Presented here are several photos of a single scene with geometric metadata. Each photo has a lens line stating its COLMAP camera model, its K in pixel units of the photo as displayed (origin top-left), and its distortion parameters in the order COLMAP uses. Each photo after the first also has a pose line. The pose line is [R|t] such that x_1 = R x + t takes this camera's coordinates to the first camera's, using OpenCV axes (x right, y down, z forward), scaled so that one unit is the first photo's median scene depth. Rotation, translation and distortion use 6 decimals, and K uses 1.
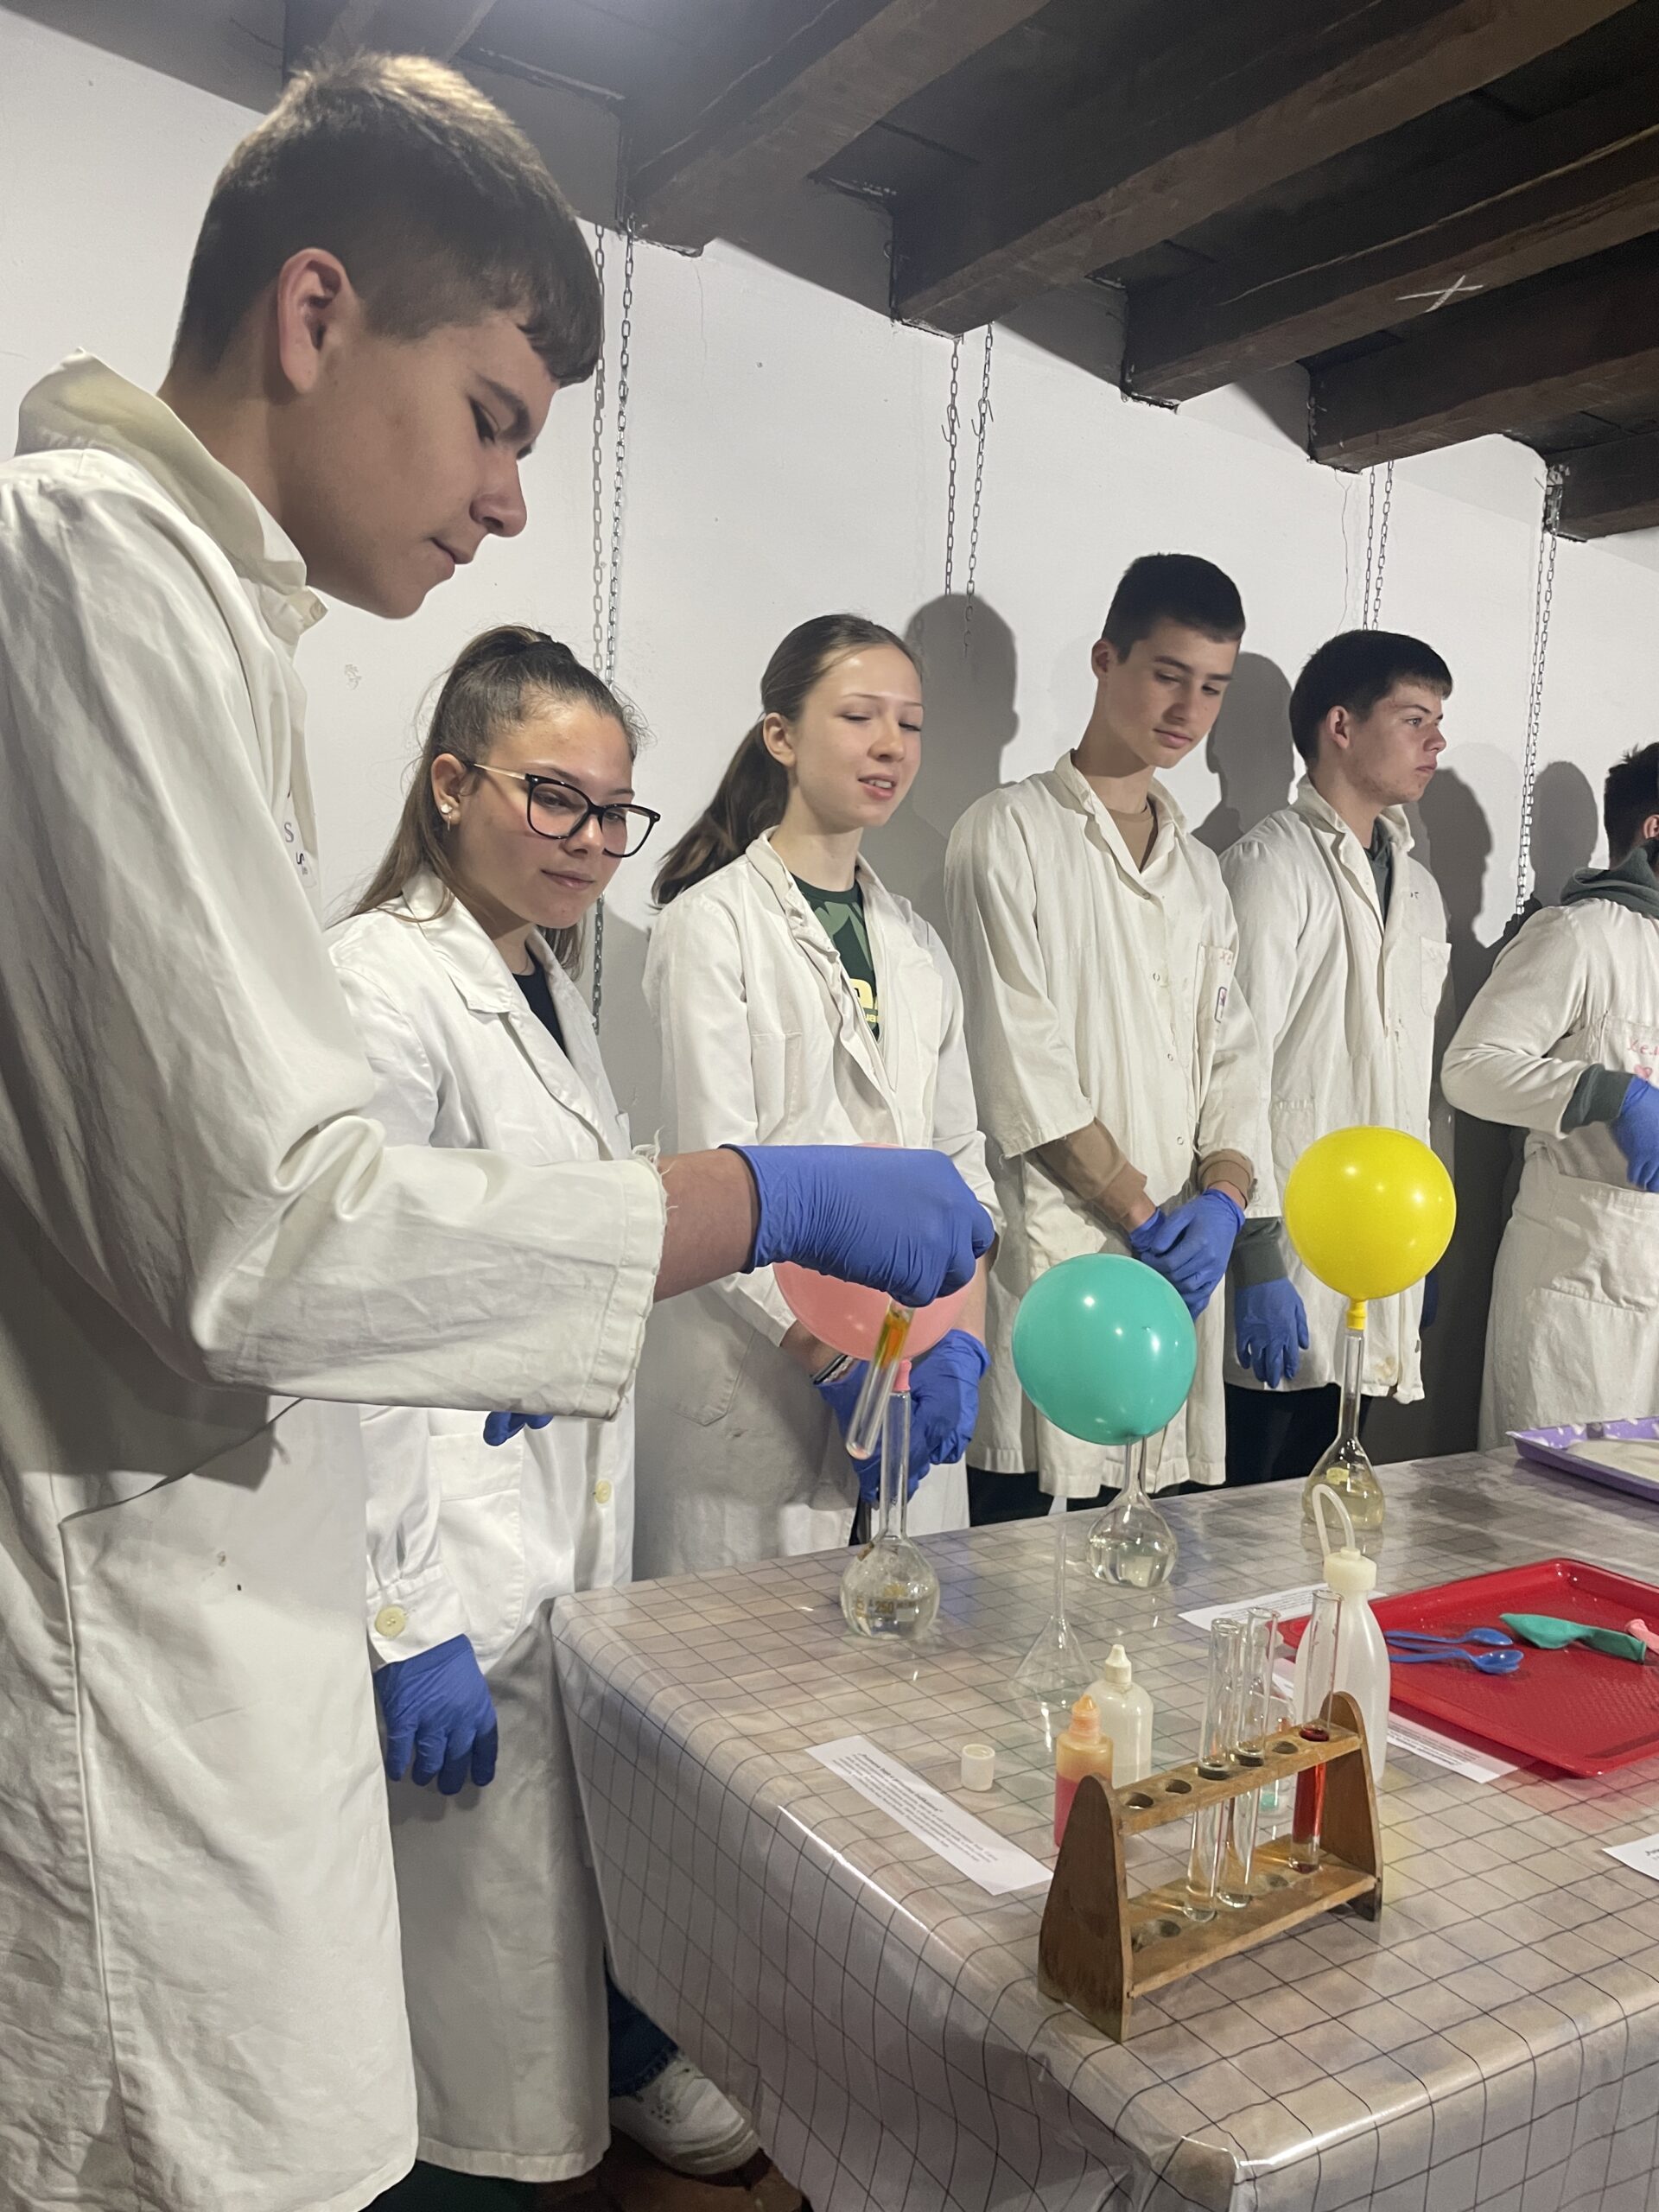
lens RADIAL K [[1680.8, 0, 862.9], [0, 1680.8, 1121.8], [0, 0, 1]] dist [0.086268, -0.117057]
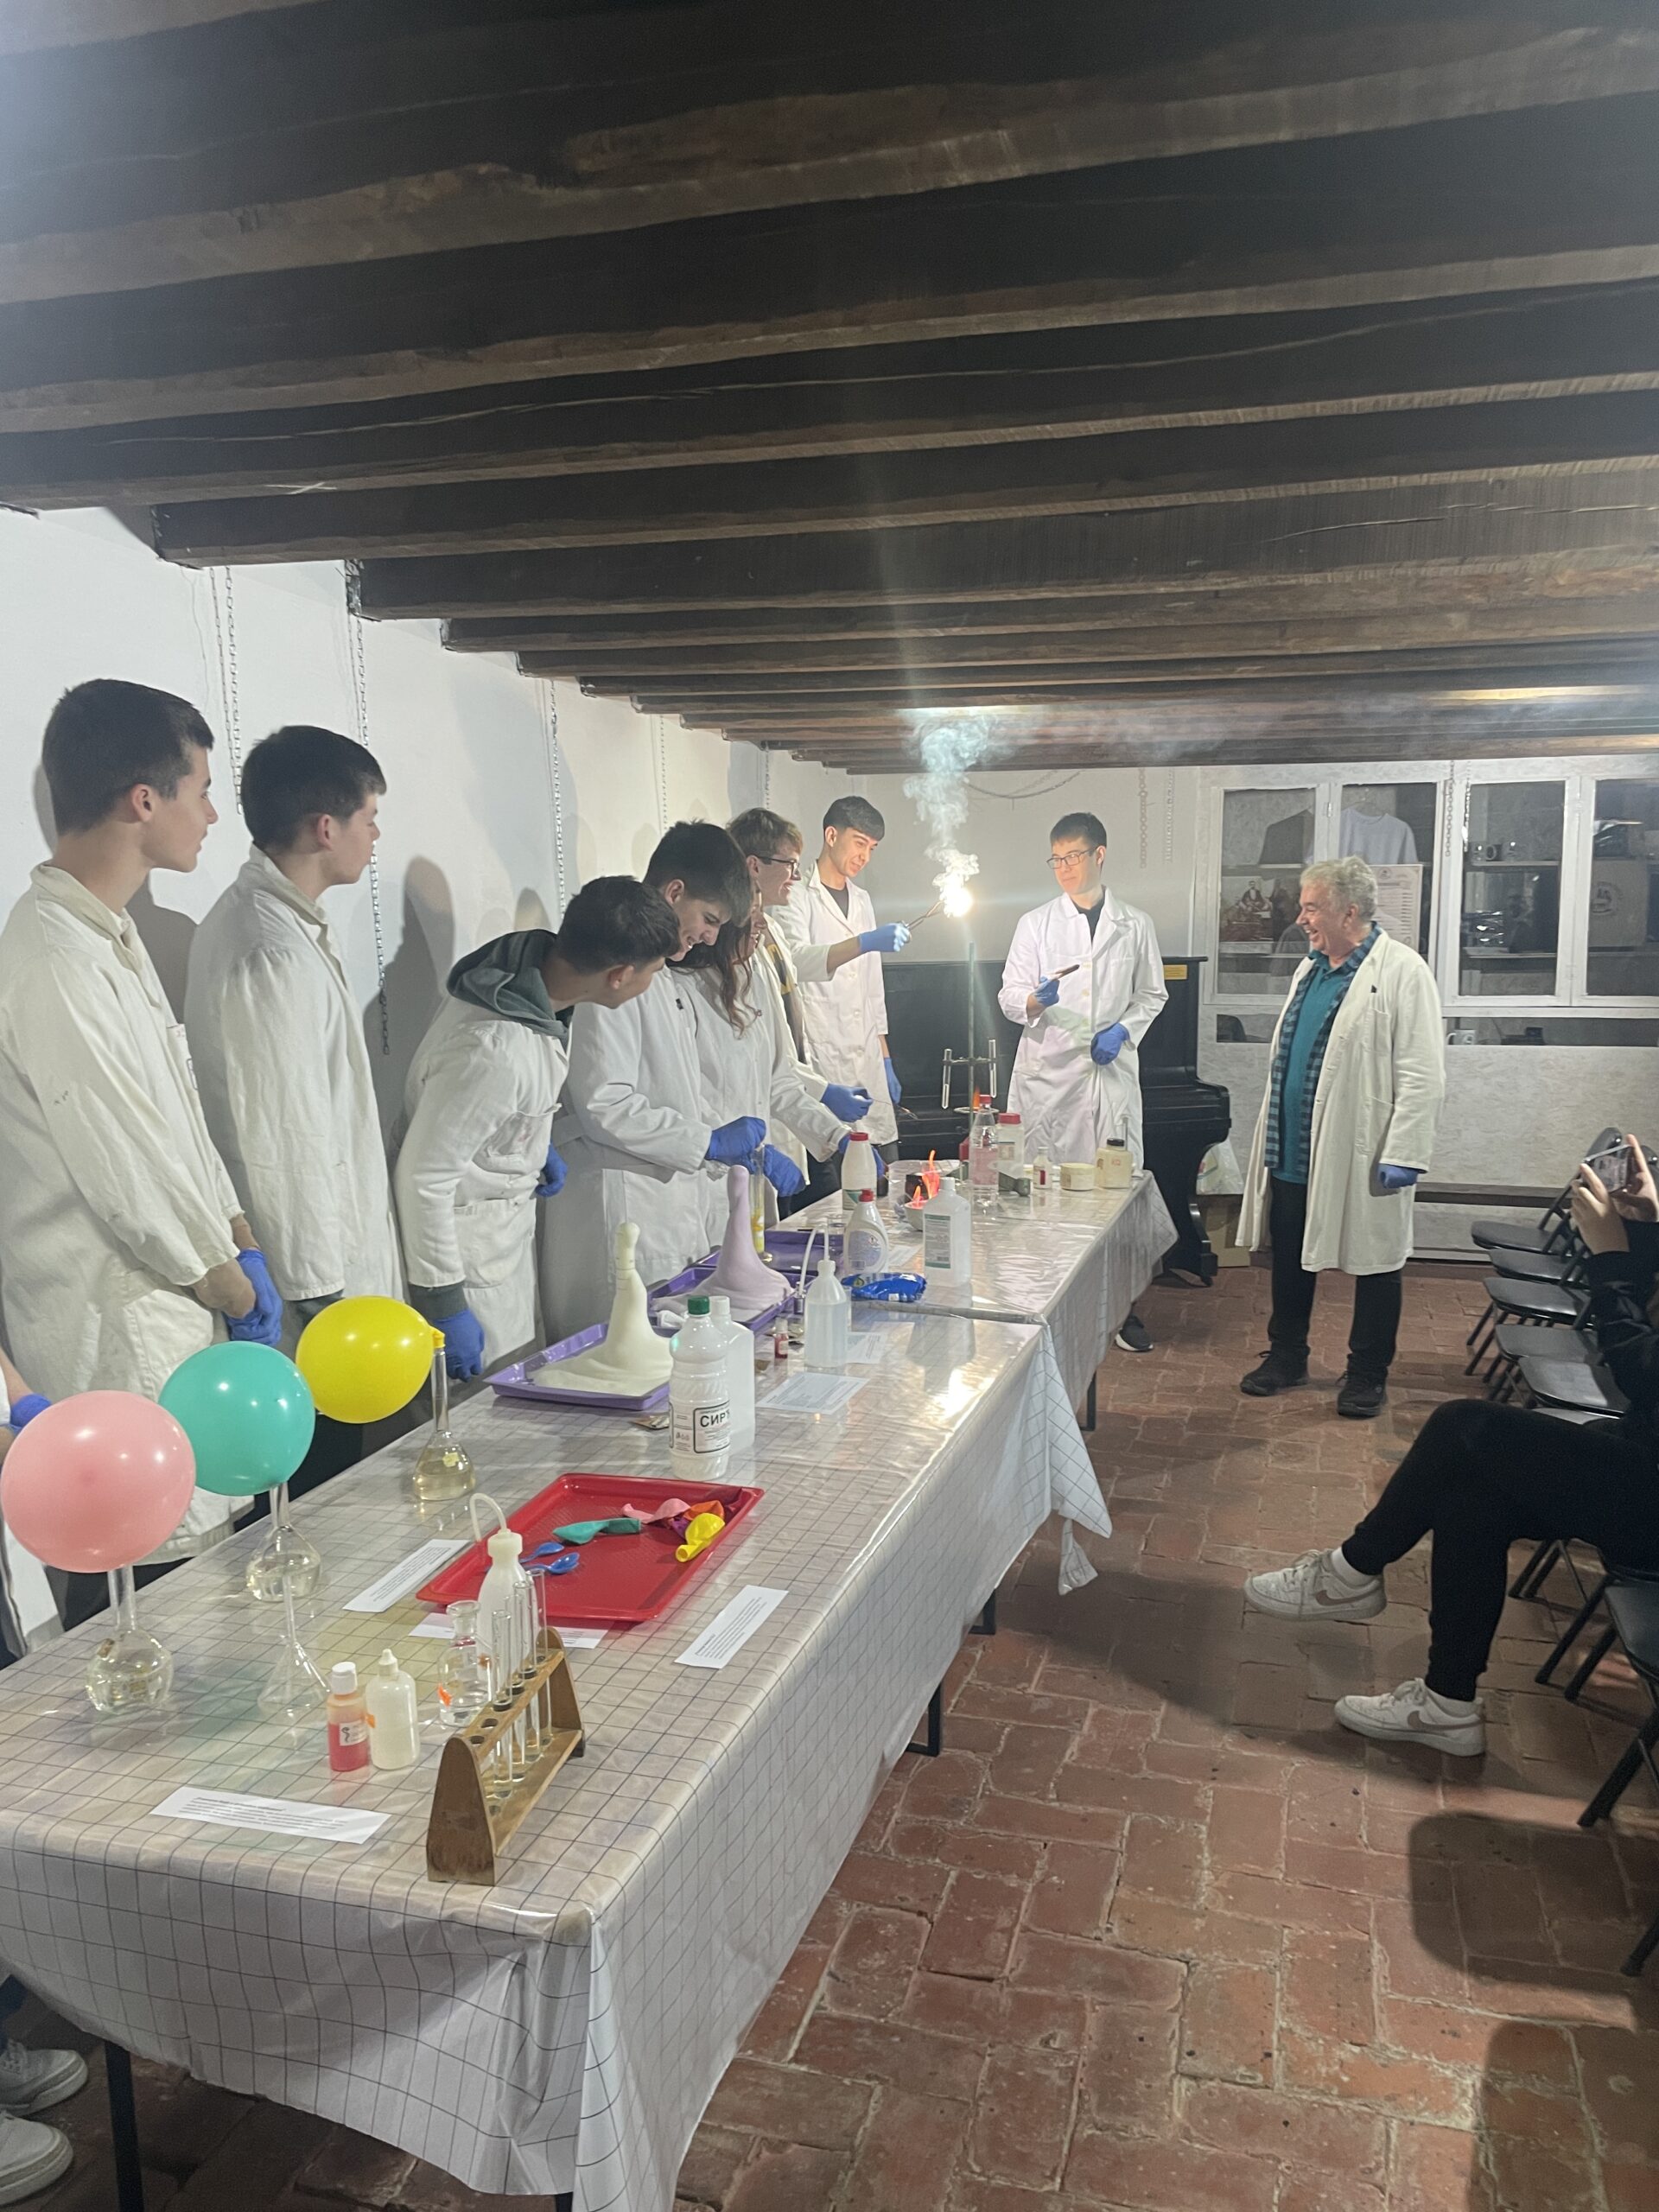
lens RADIAL K [[1663.0, 0, 818.3], [0, 1663.0, 1116.0], [0, 0, 1]] dist [0.087696, -0.109276]
pose [[0.763480, -0.147851, 0.628679, -0.250239], [0.106372, 0.988936, 0.103395, -0.155093], [-0.637011, -0.012066, 0.770761, -0.207905]]
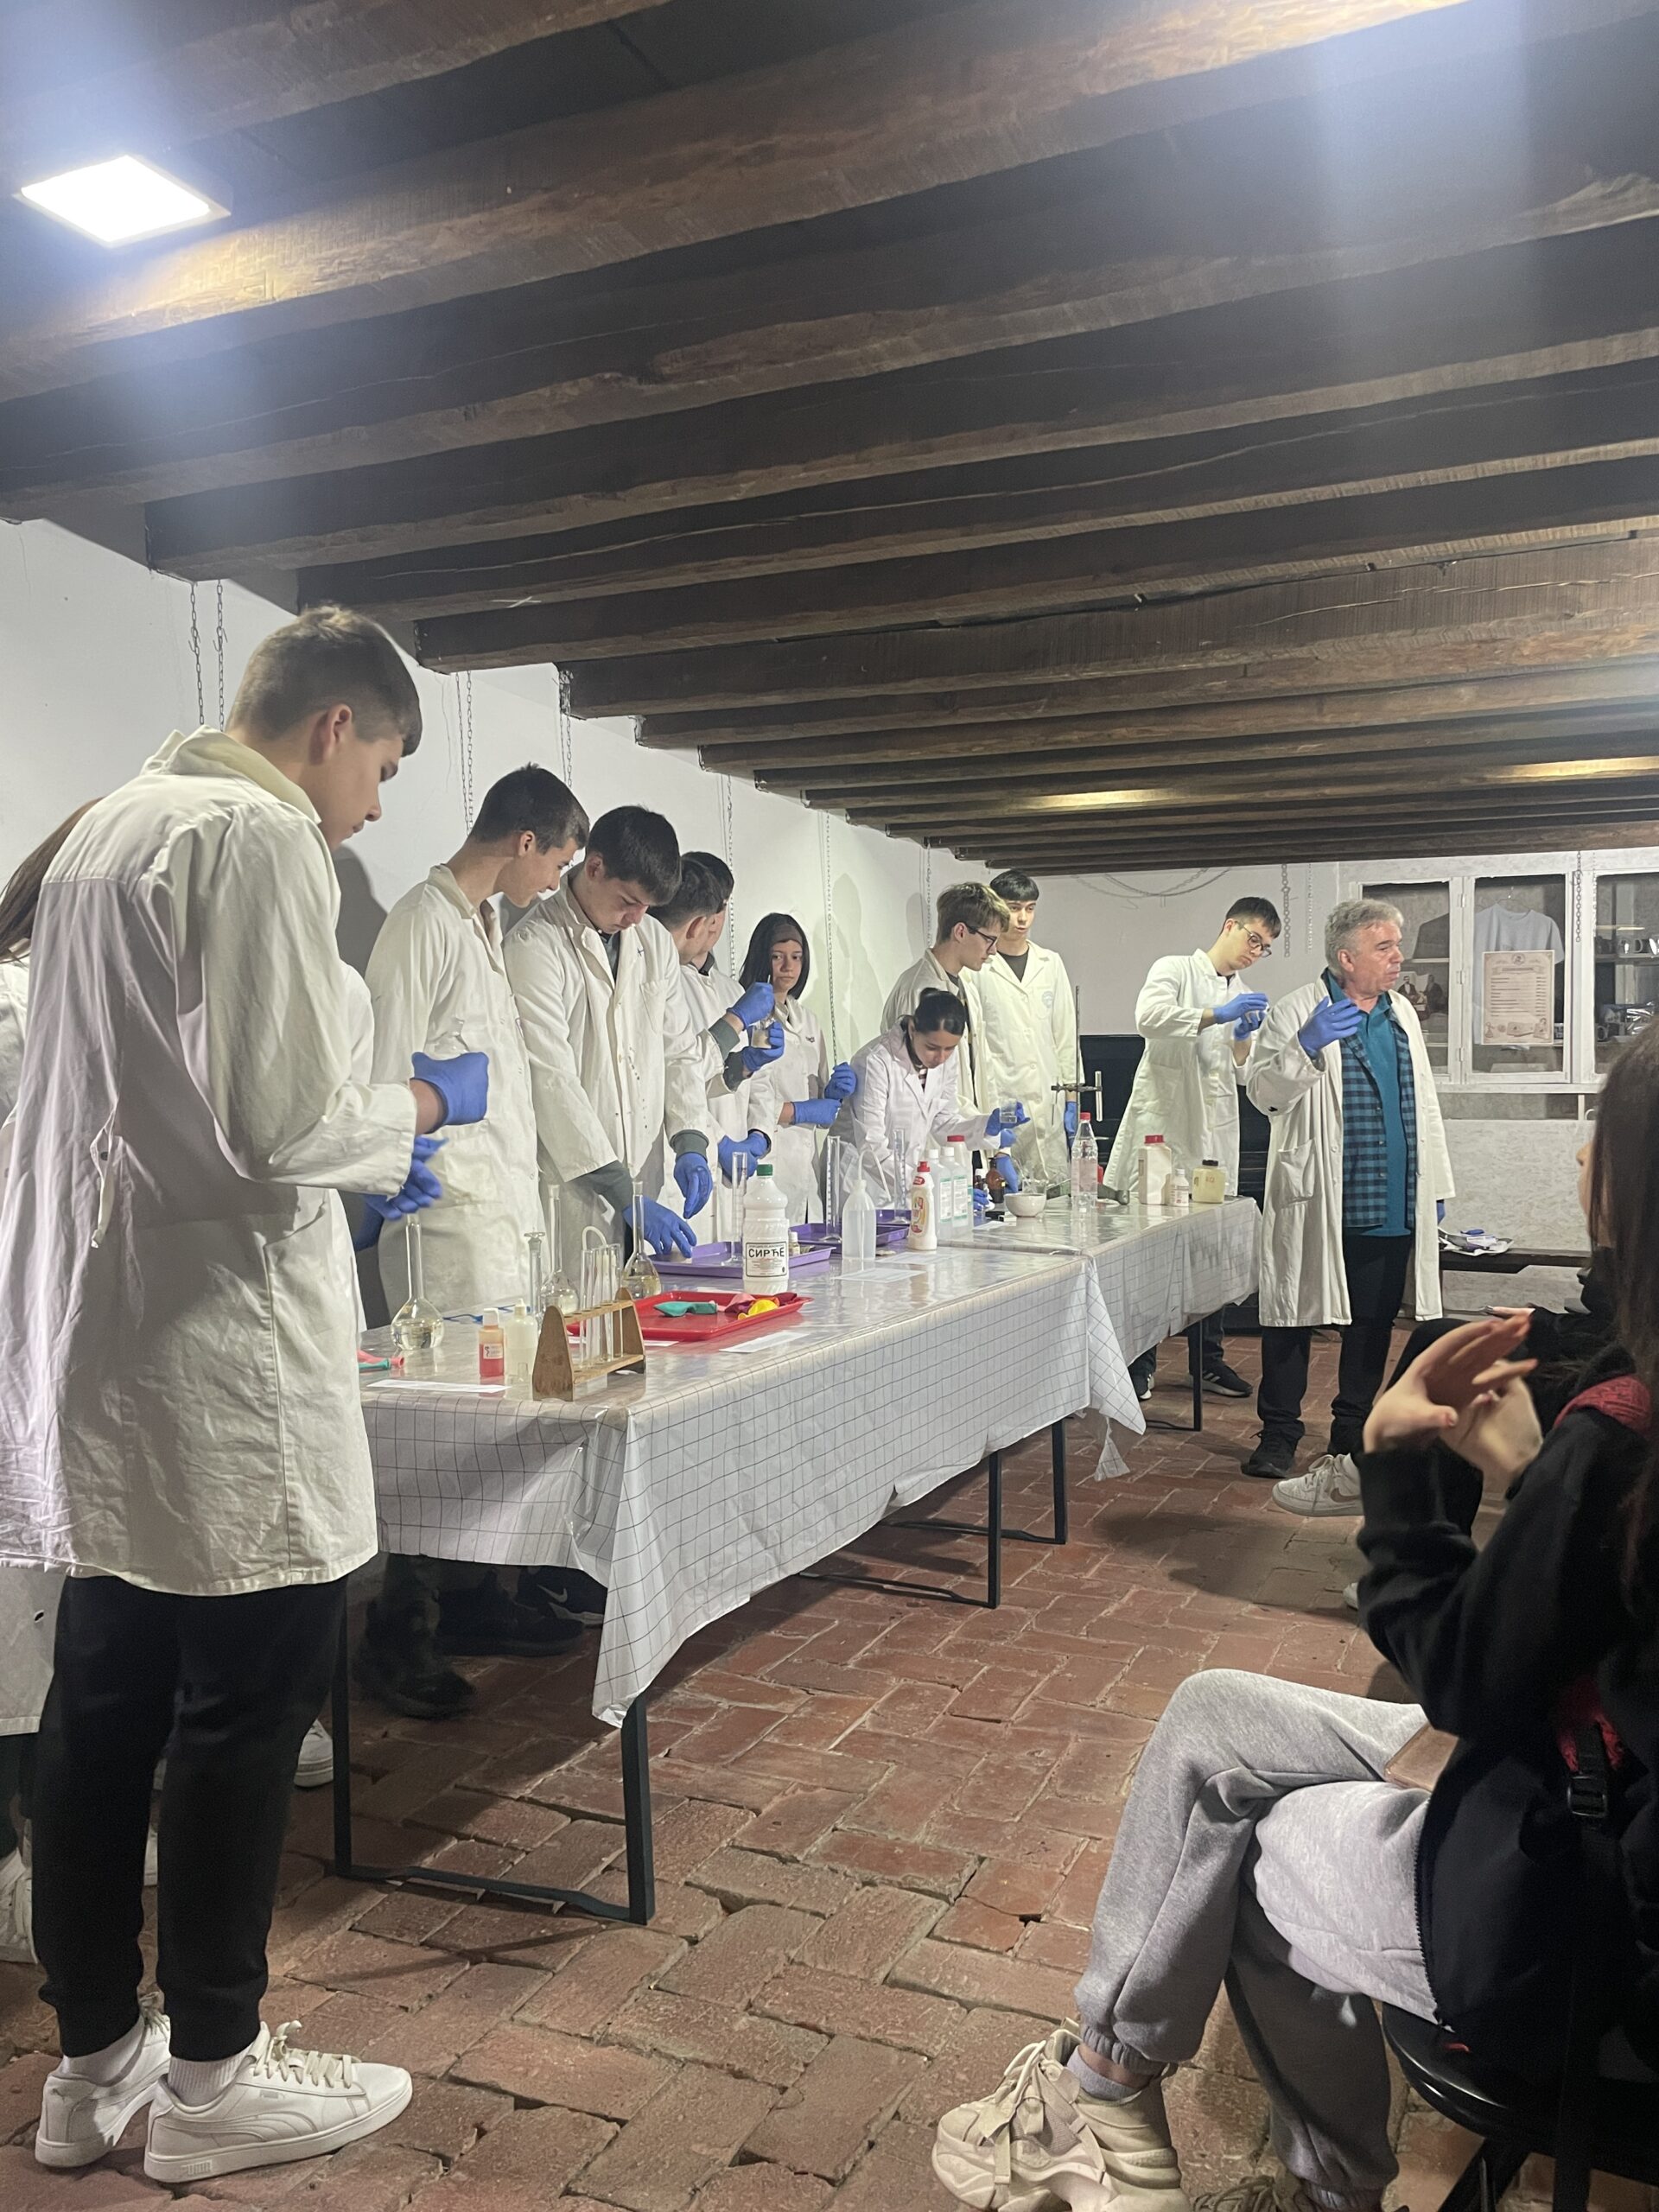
lens RADIAL K [[1677.7, 0, 831.4], [0, 1677.7, 1098.7], [0, 0, 1]] dist [0.093284, -0.115659]
pose [[0.841991, -0.077905, 0.533837, -0.412294], [0.100916, 0.994797, -0.013994, 0.075750], [-0.529969, 0.065656, 0.845472, -0.684425]]
